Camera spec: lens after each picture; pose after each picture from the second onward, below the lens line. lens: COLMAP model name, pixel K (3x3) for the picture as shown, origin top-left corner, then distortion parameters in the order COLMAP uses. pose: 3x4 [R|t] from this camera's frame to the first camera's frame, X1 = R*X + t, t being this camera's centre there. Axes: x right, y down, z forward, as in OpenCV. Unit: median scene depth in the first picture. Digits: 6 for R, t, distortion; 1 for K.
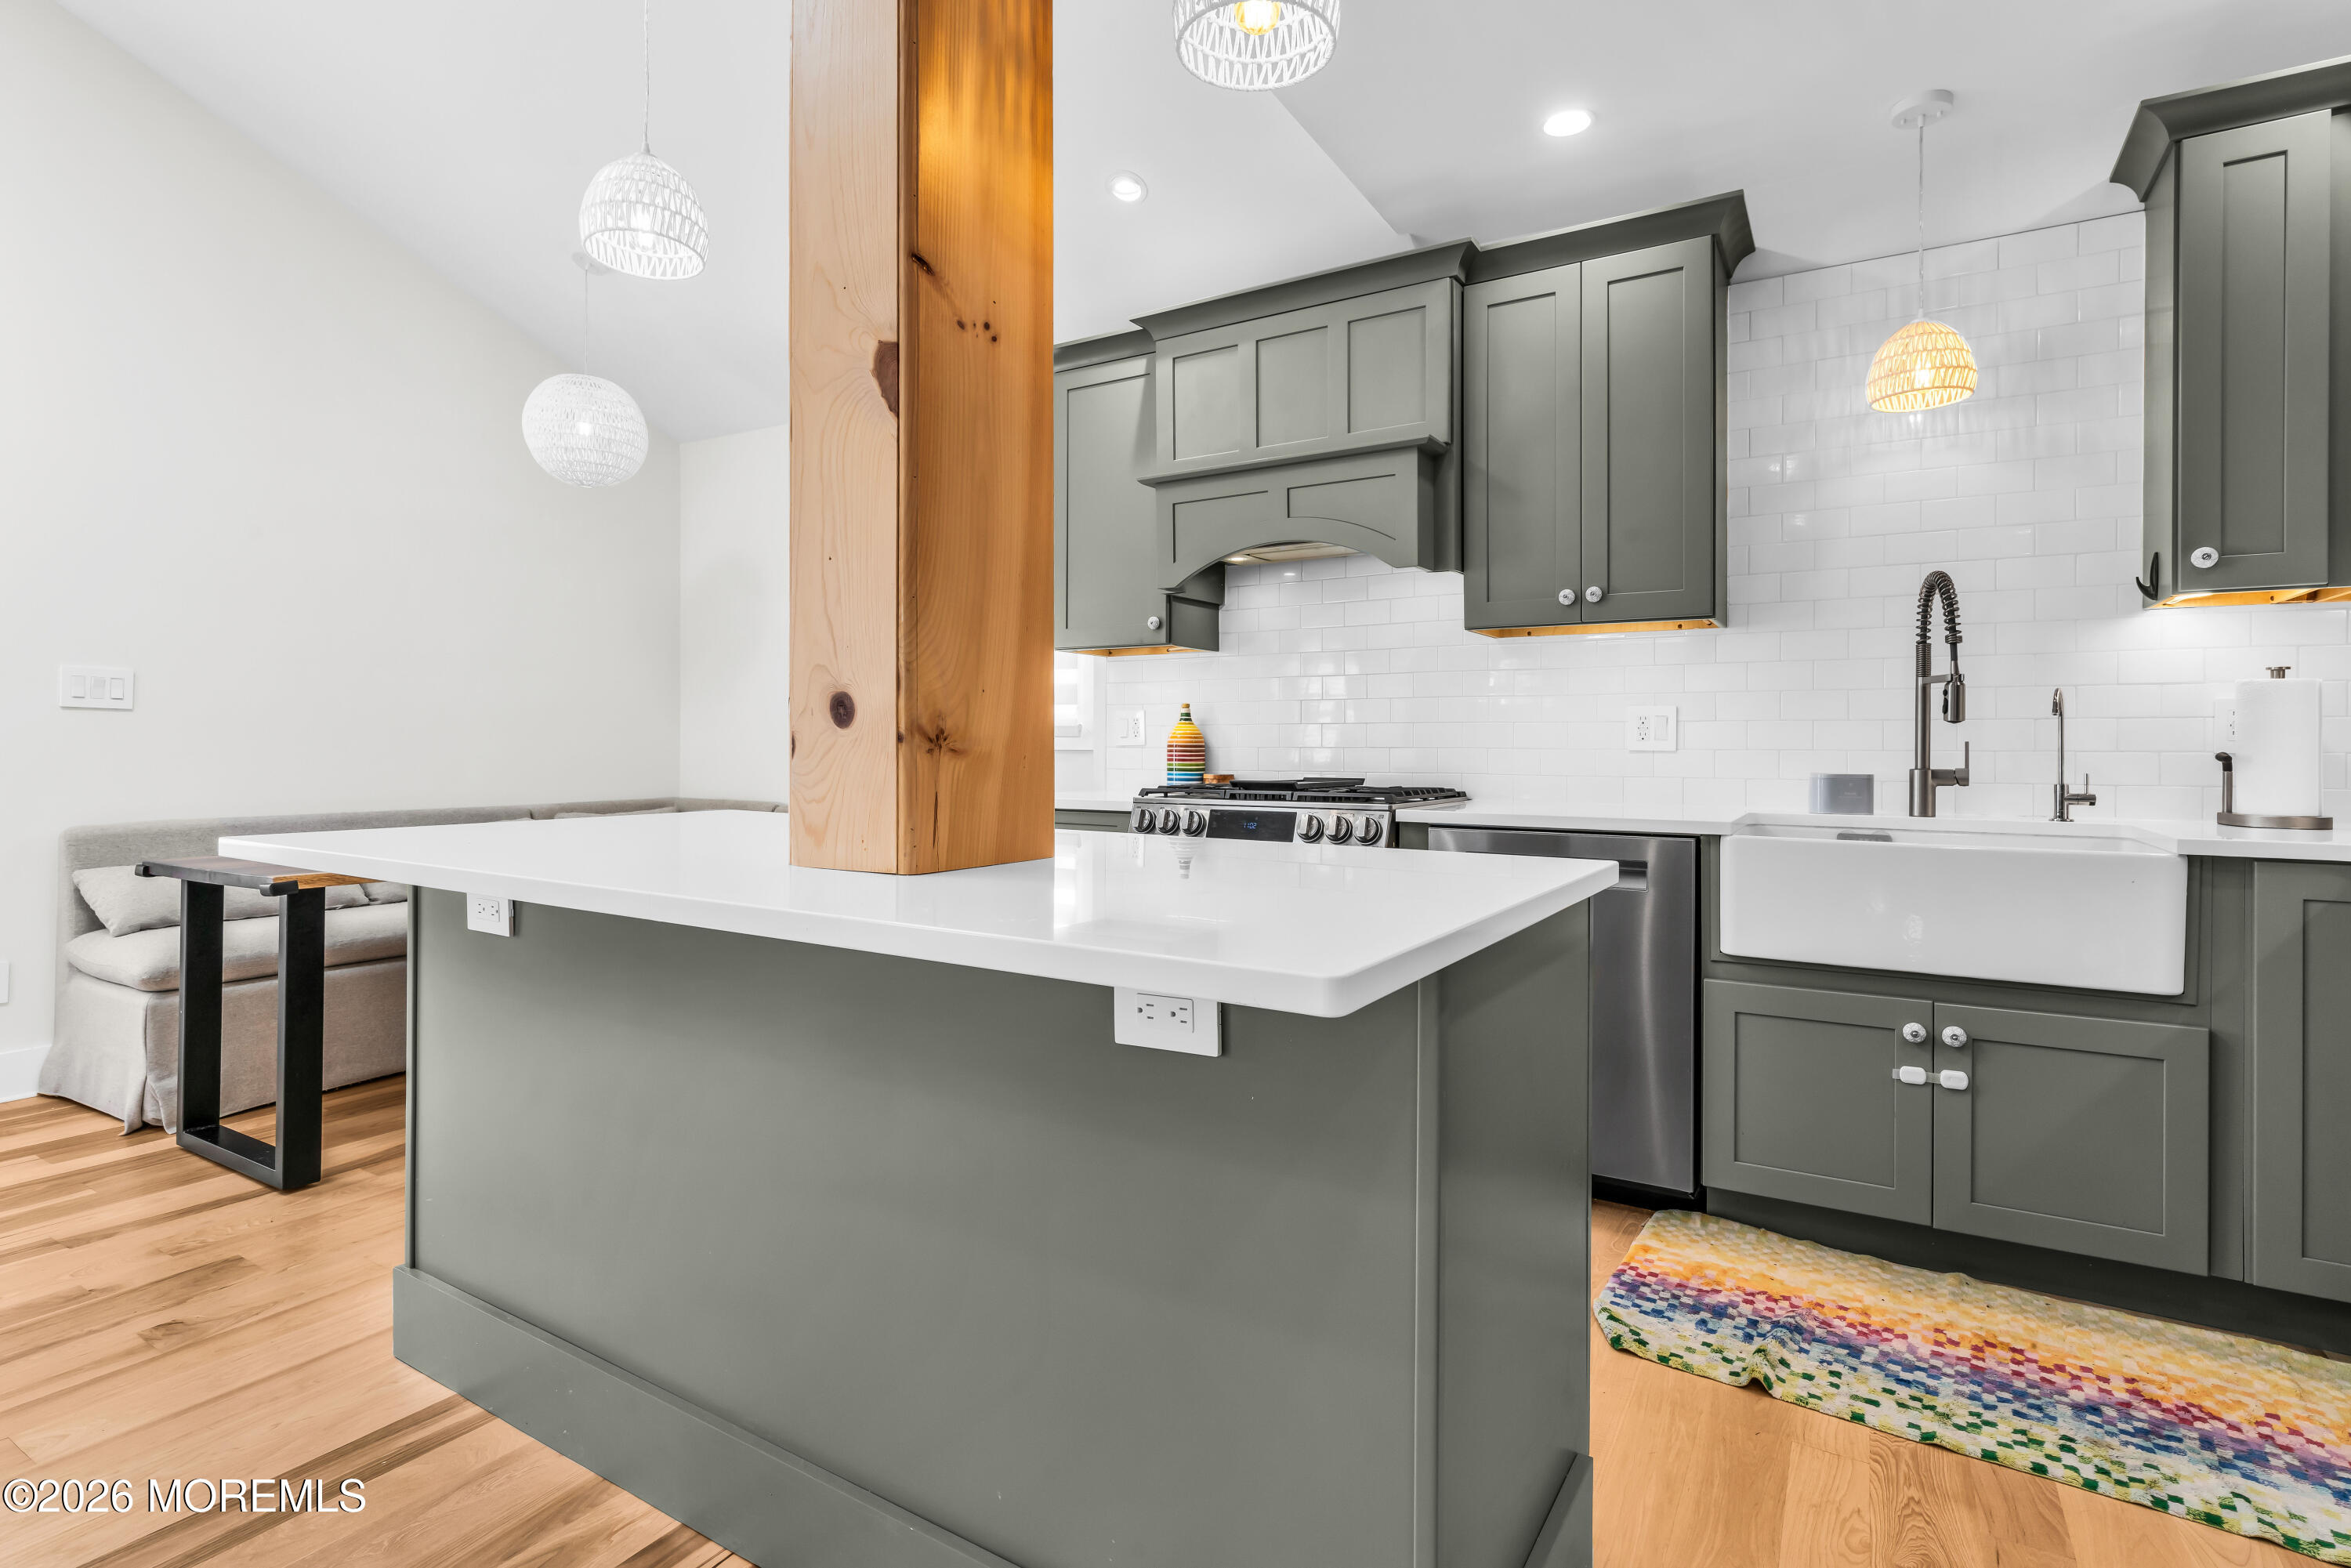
lens RADIAL K [[1129.4, 0, 1175.2], [0, 1129.4, 750.0], [0, 0, 1]] dist [-0.000842, -0.000322]
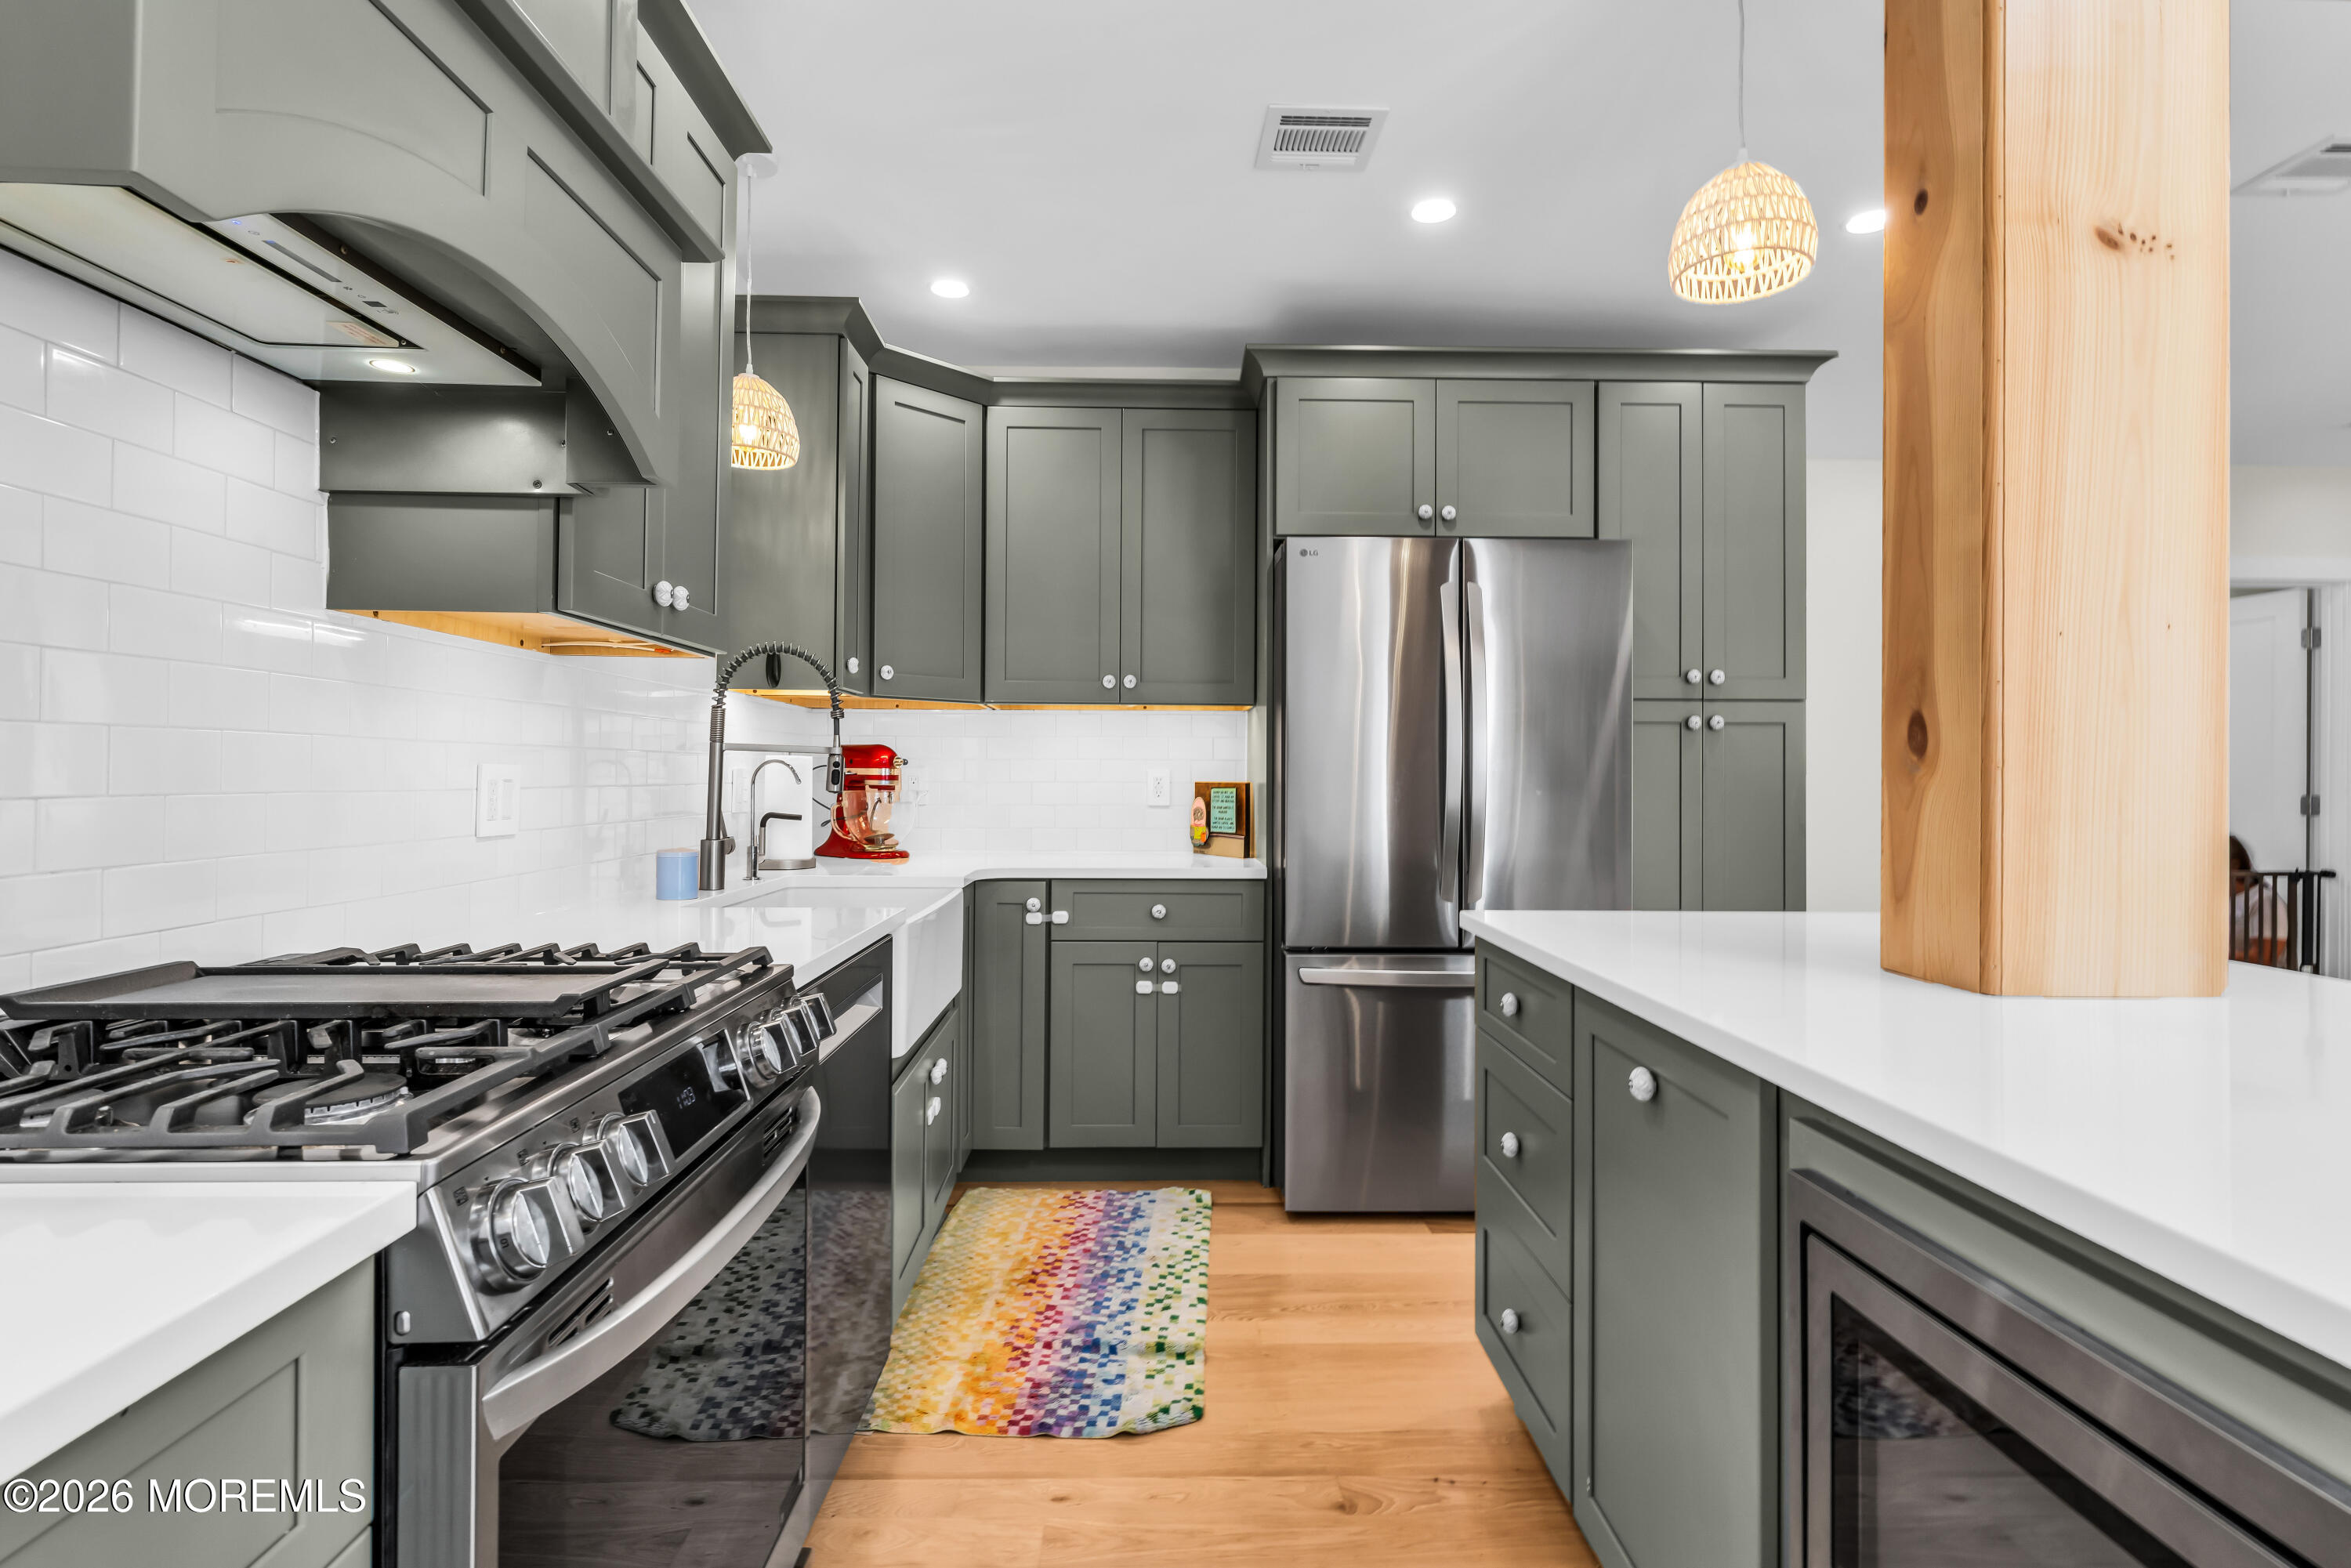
lens RADIAL K [[1117.7, 0, 1169.8], [0, 1117.7, 776.9], [0, 0, 1]] dist [-0.001362, -0.000275]
pose [[-0.512819, -0.007471, 0.858464, -0.492732], [-0.006103, 0.999969, 0.005057, -0.069734], [-0.858475, -0.002646, -0.512849, 1.604514]]
